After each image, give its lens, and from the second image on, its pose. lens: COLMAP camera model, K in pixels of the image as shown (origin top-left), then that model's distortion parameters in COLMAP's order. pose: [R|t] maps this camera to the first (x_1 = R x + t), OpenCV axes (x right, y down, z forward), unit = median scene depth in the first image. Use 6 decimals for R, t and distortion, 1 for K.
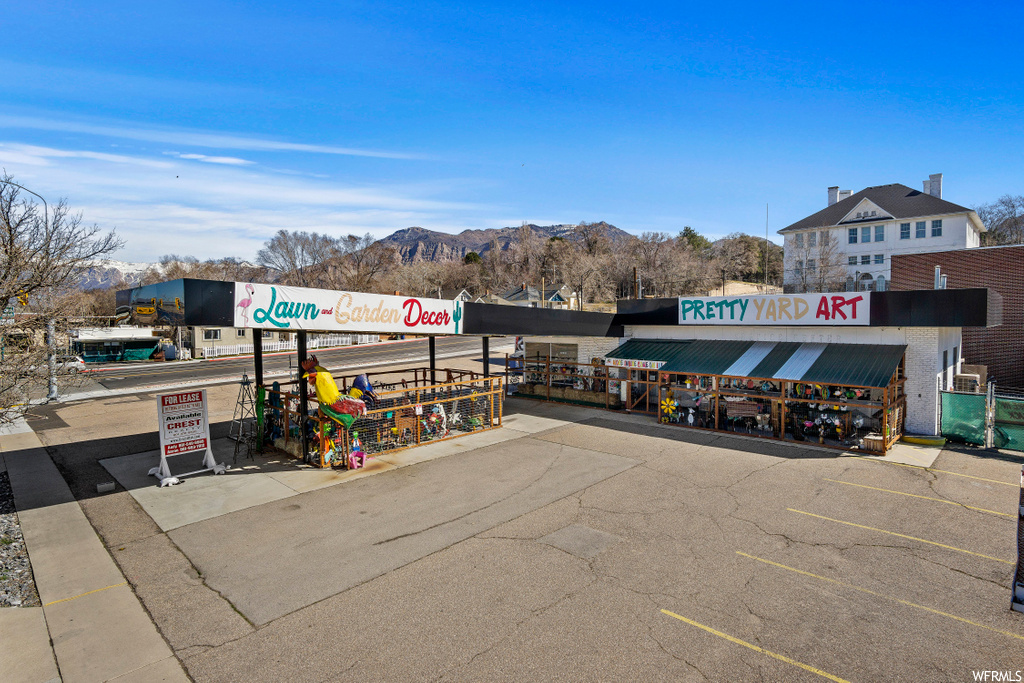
lens RADIAL K [[546.2, 0, 512.0], [0, 546.2, 341.5], [0, 0, 1]] dist [-0.023916, 0.001434]
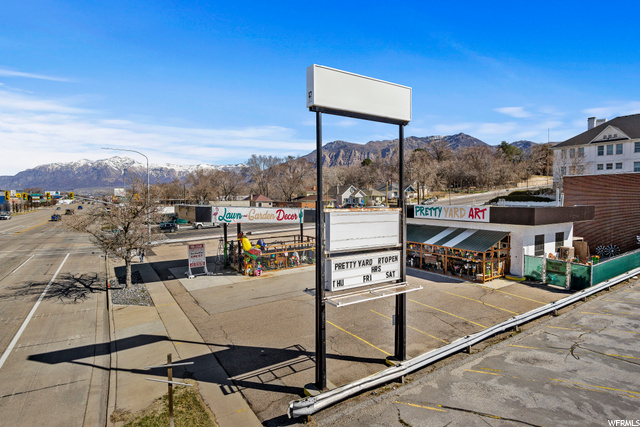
lens RADIAL K [[337.4, 0, 320.0], [0, 337.4, 213.5], [0, 0, 1]] dist [-0.018910, -0.000559]
pose [[0.975399, 0.012621, -0.220087, 0.297608], [-0.011629, 0.999916, 0.005804, -0.063191], [0.220142, -0.003102, 0.975463, -0.413375]]
